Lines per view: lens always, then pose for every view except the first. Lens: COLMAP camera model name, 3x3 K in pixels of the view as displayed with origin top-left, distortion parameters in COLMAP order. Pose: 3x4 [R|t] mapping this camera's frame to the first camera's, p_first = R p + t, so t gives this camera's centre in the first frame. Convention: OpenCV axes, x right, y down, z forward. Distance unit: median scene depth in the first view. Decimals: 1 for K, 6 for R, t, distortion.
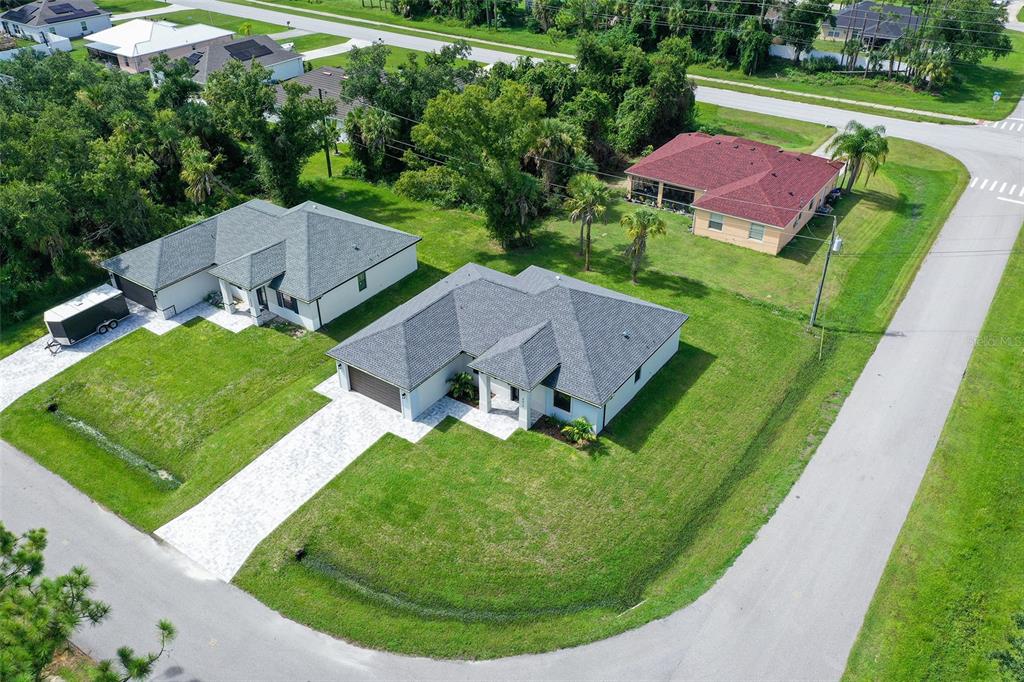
lens RADIAL K [[836.5, 0, 512.0], [0, 836.5, 341.0], [0, 0, 1]] dist [0.014928, 0.003106]
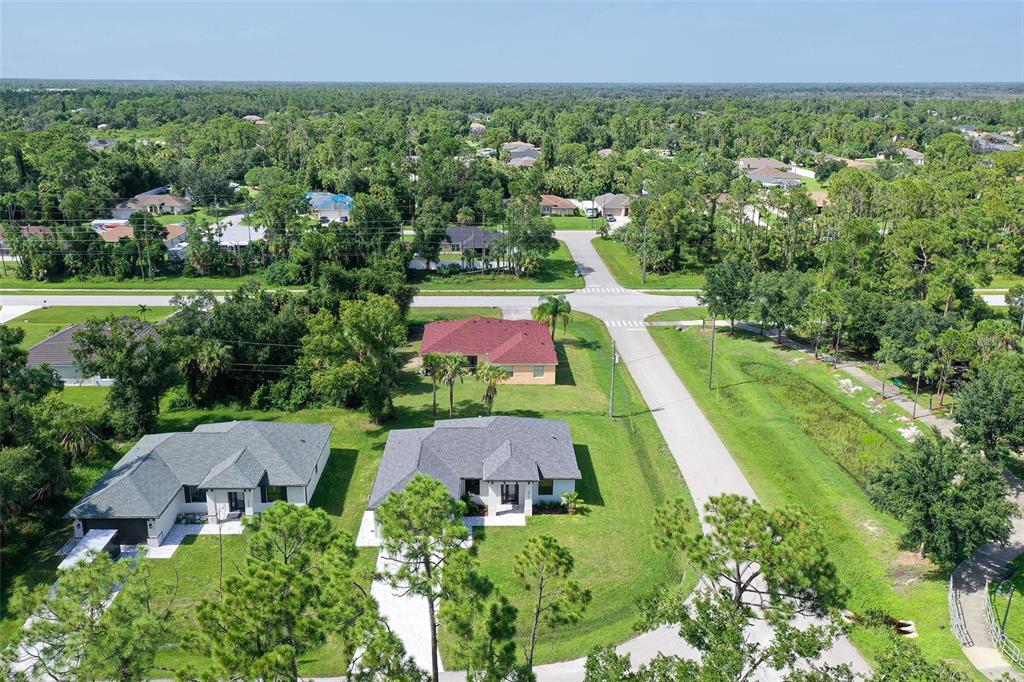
lens RADIAL K [[836.5, 0, 512.0], [0, 836.5, 341.0], [0, 0, 1]] dist [0.014928, 0.003106]
pose [[0.807126, -0.167968, 0.565980, -0.477815], [0.310945, 0.935875, -0.165686, 0.035973], [-0.501856, 0.309718, 0.807598, -0.116747]]
